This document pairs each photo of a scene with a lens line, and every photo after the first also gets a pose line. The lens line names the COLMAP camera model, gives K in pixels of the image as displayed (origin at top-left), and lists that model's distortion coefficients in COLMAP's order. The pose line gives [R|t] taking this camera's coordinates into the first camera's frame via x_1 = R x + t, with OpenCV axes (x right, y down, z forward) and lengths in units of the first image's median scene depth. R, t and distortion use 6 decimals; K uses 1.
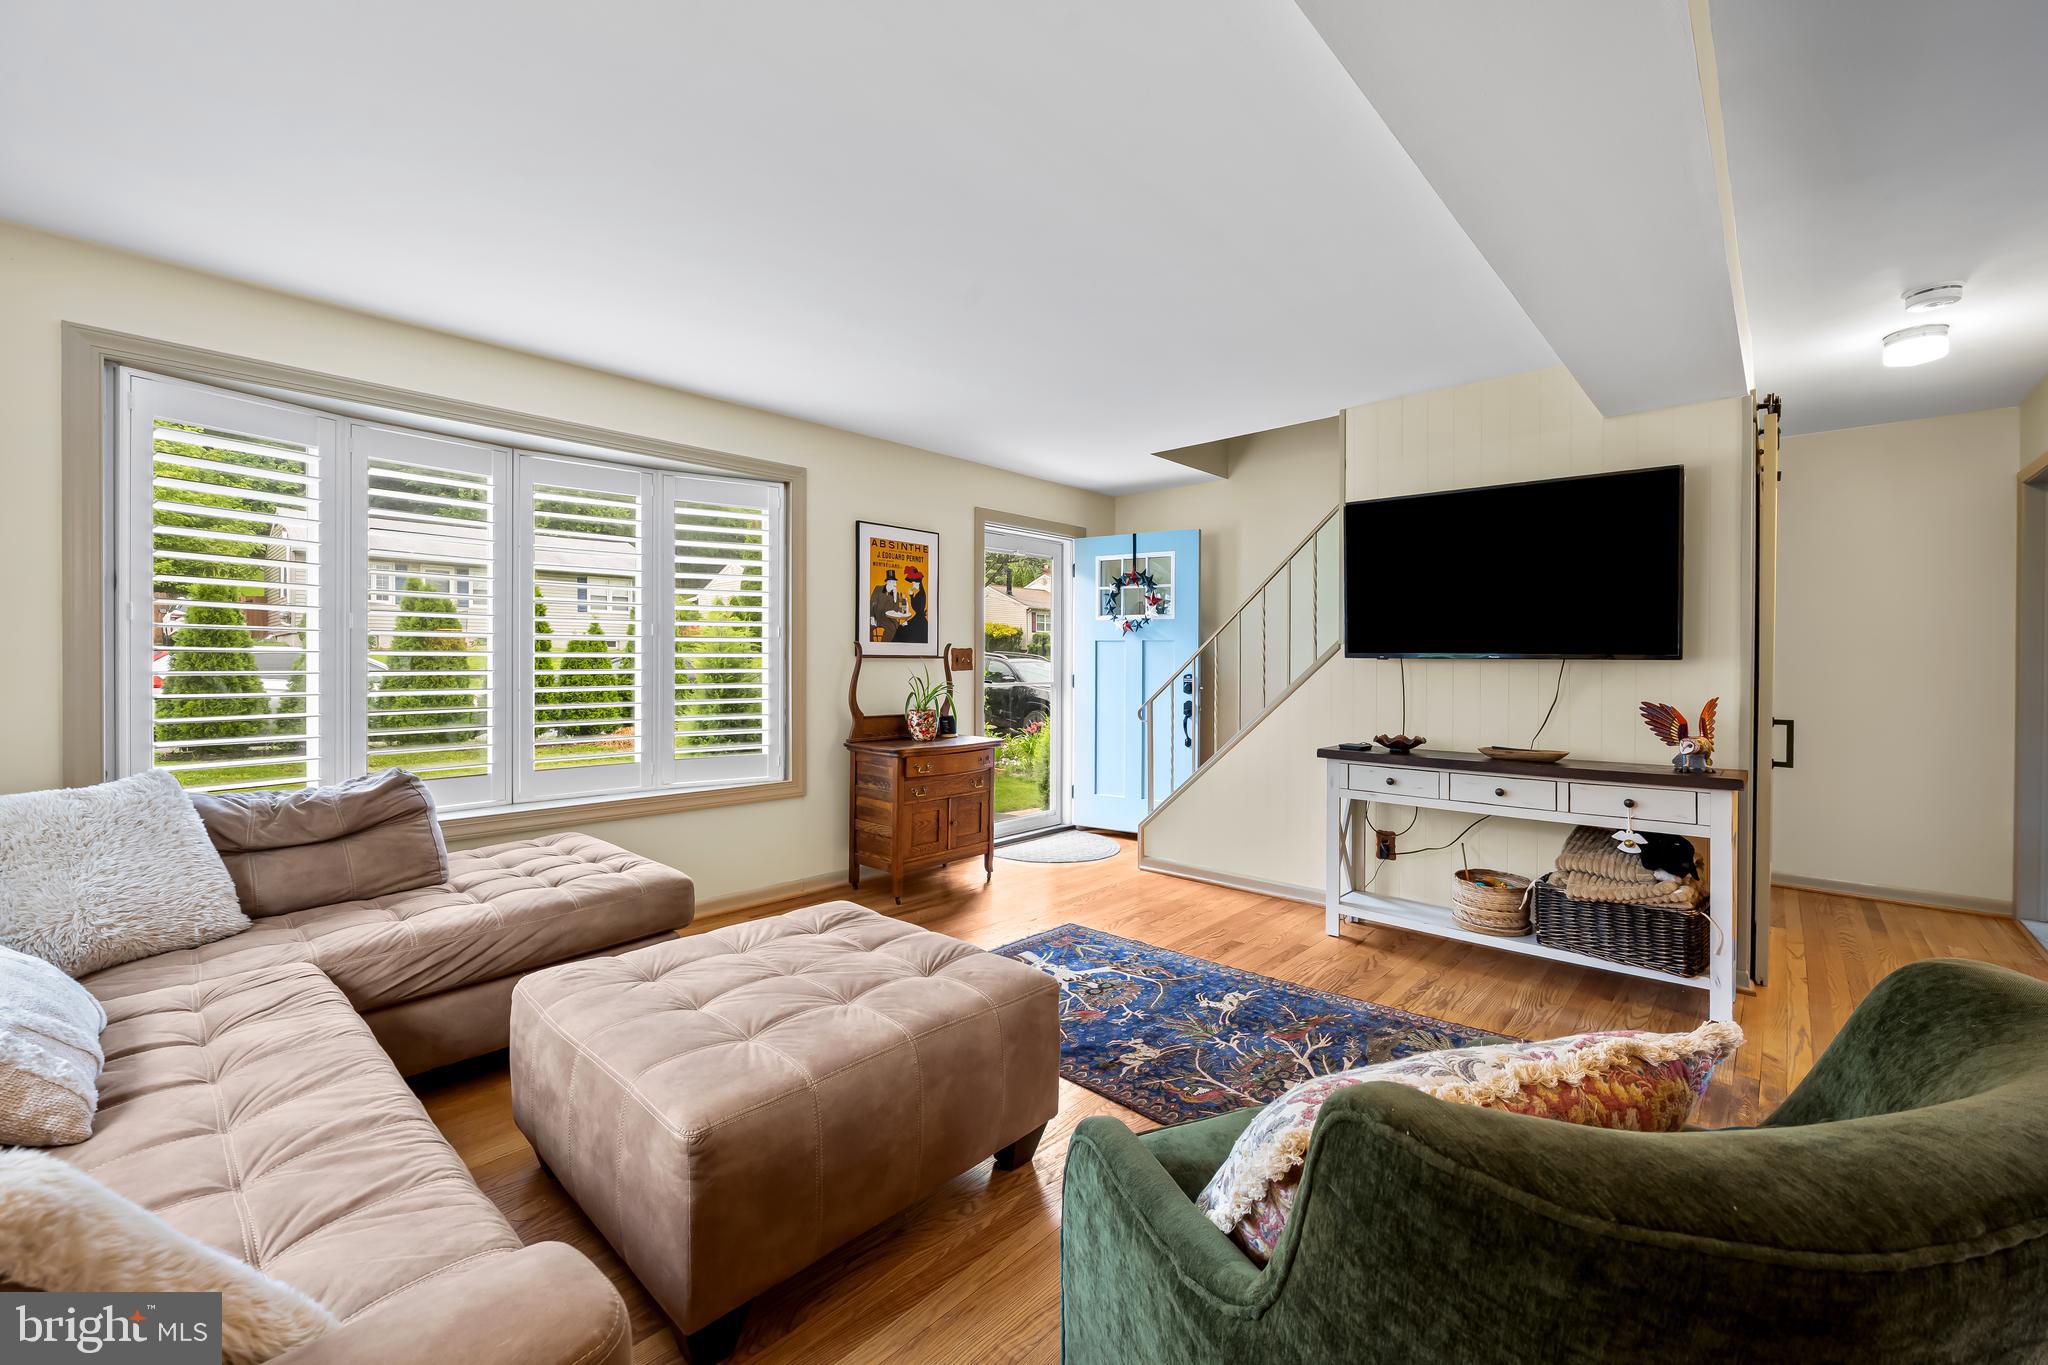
lens RADIAL K [[826.4, 0, 1027.3], [0, 826.4, 665.0], [0, 0, 1]] dist [-0.005125, 0.000153]
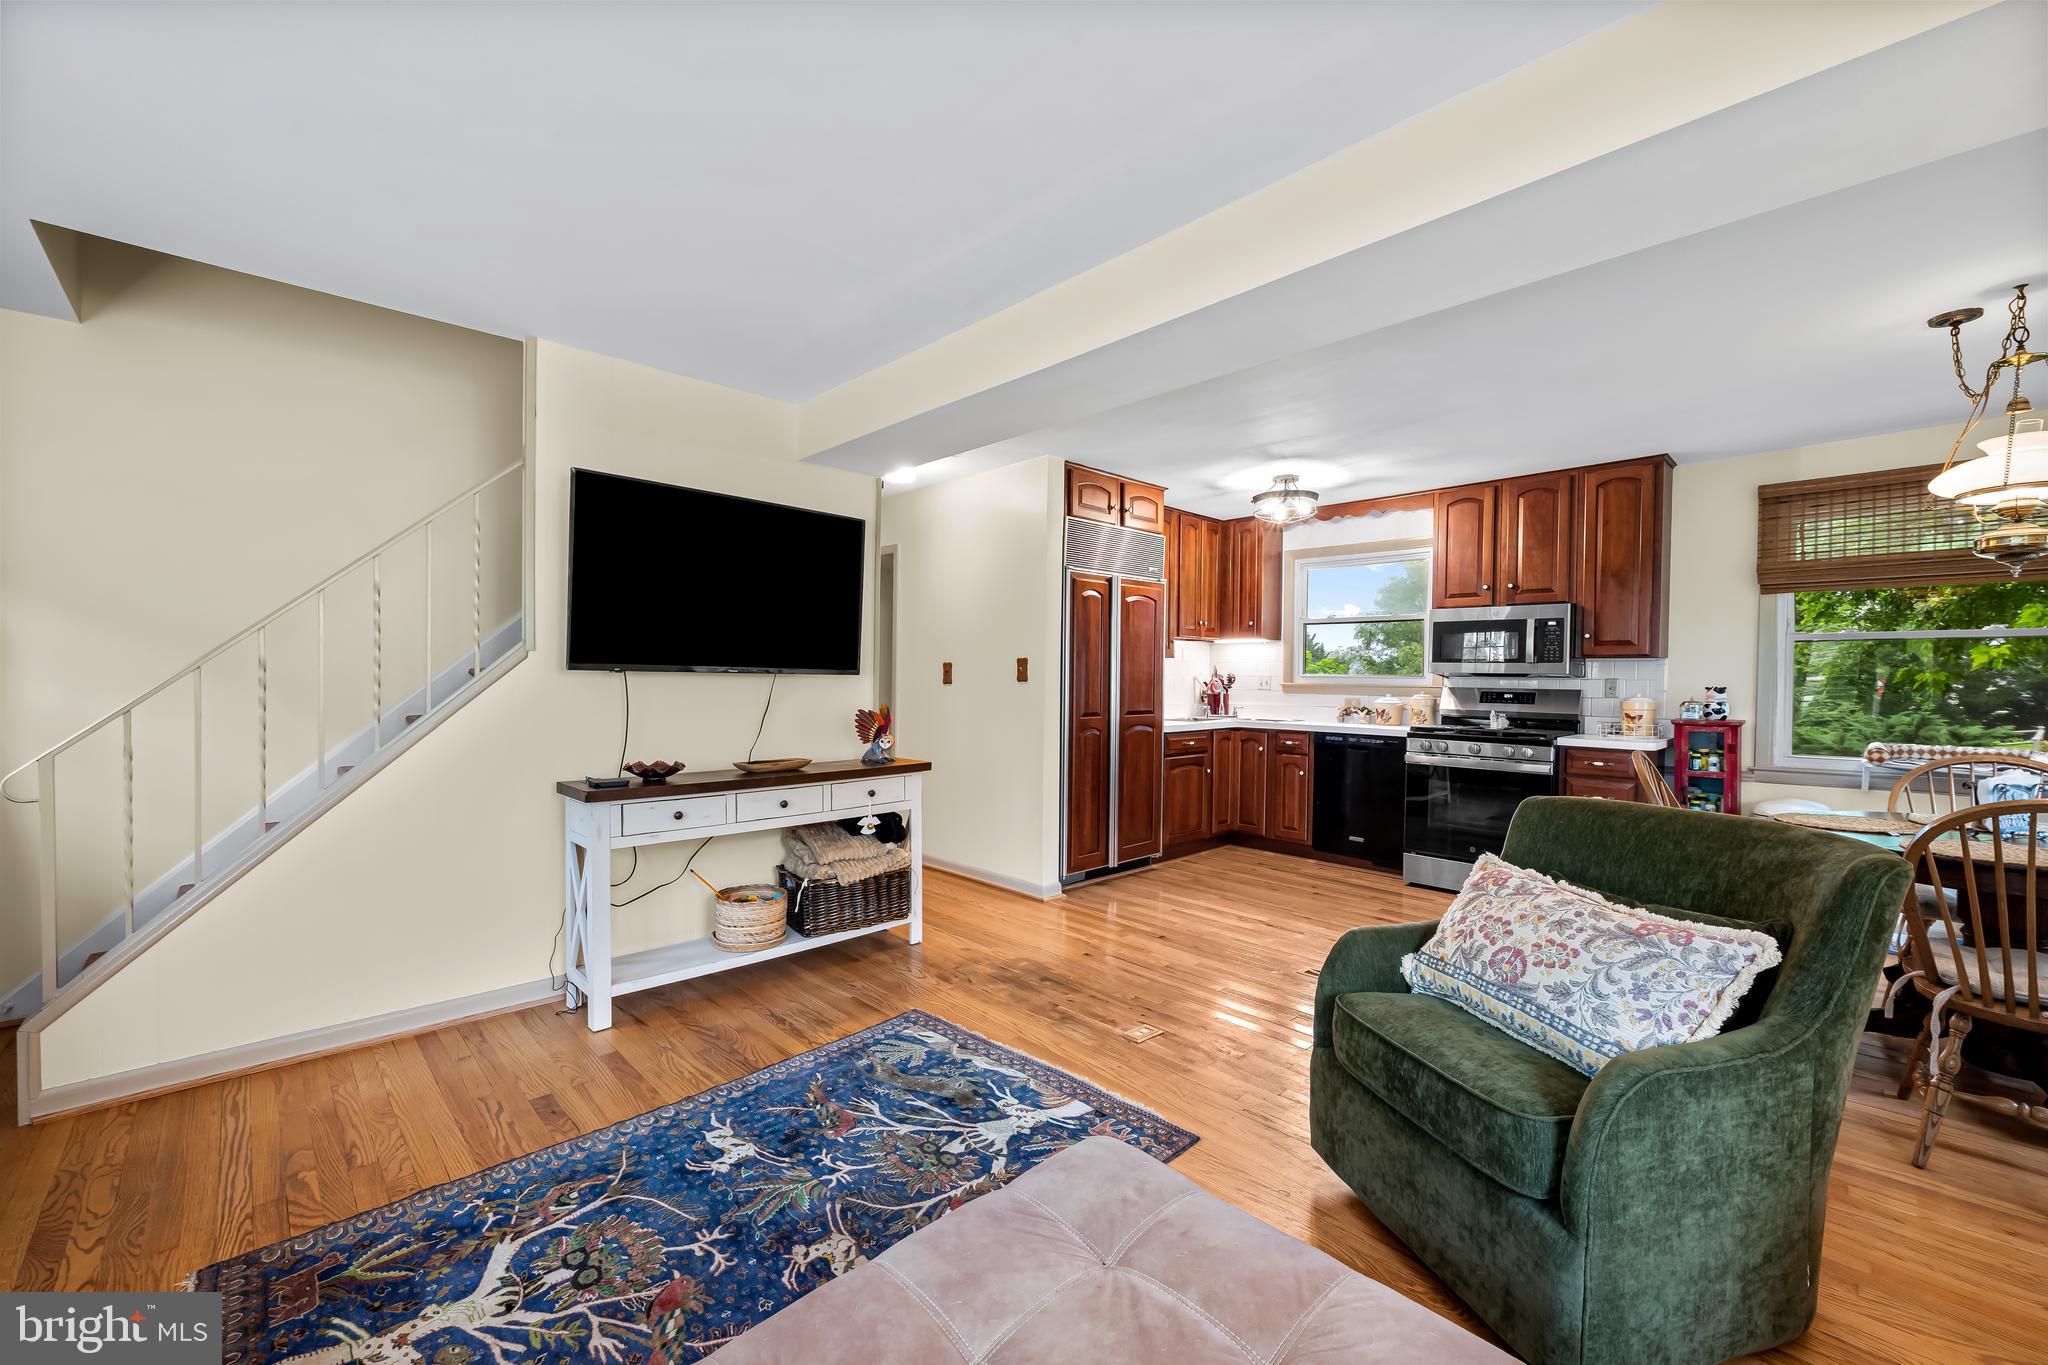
lens RADIAL K [[810.2, 0, 1022.2], [0, 810.2, 687.8], [0, 0, 1]] dist [-0.007459, 0.000197]
pose [[0.060097, -0.016172, 0.998062, -0.363767], [-0.006200, 0.999843, 0.016575, -0.007470], [-0.998173, -0.007184, 0.059987, 0.574514]]
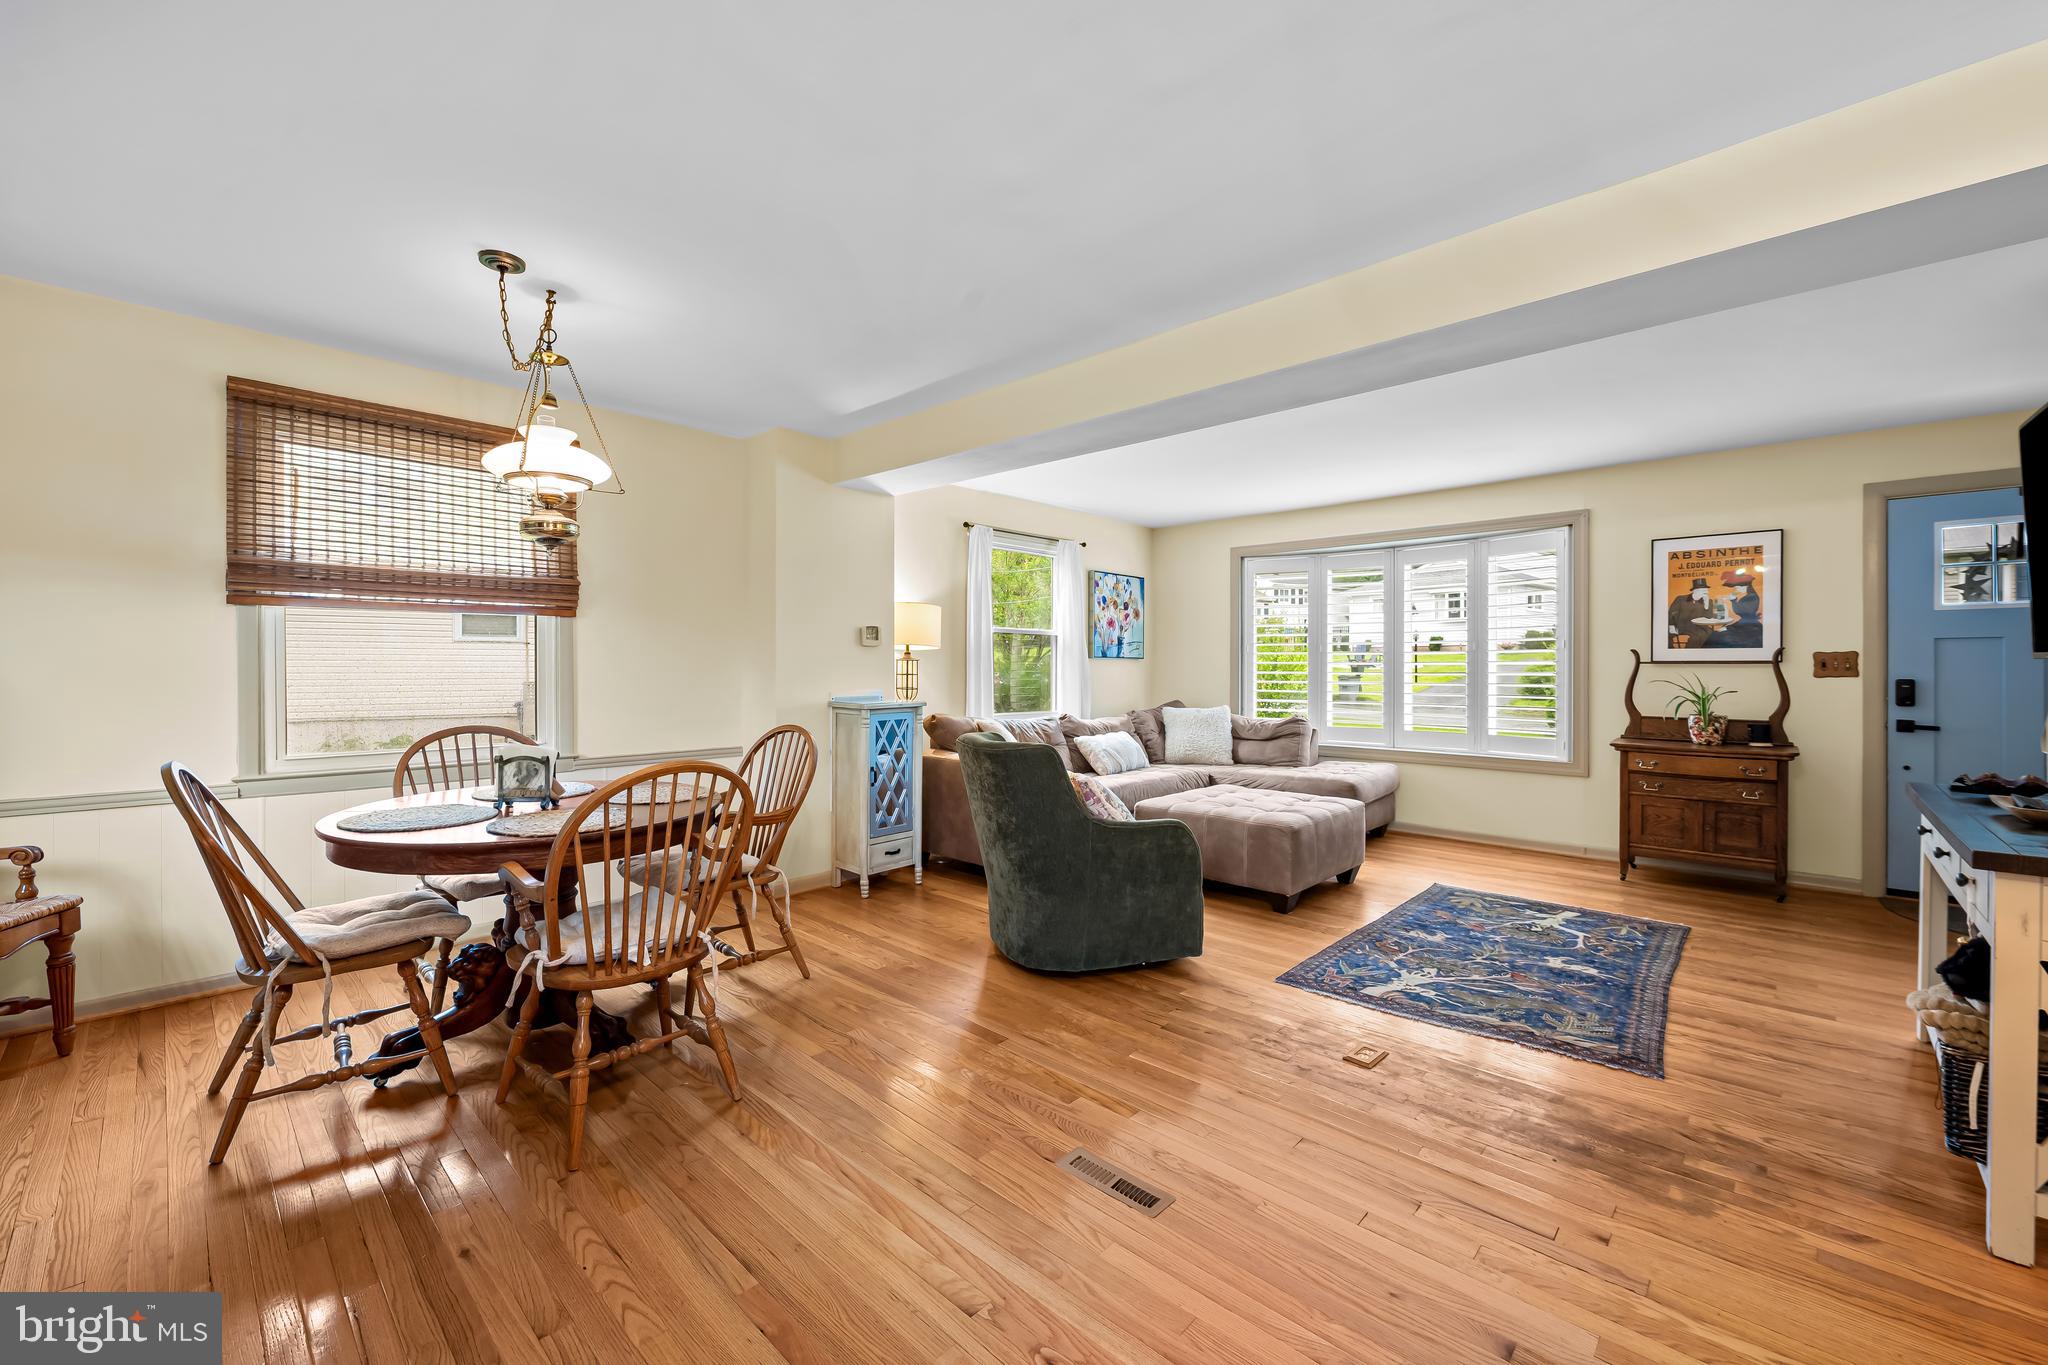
lens RADIAL K [[819.9, 0, 1023.5], [0, 819.9, 670.5], [0, 0, 1]] dist [-0.003505, -0.000036]
pose [[-0.013103, 0.001681, -0.999913, 1.125293], [-0.004269, 0.999989, 0.001737, 0.002541], [0.999905, 0.004291, -0.013096, 0.214955]]
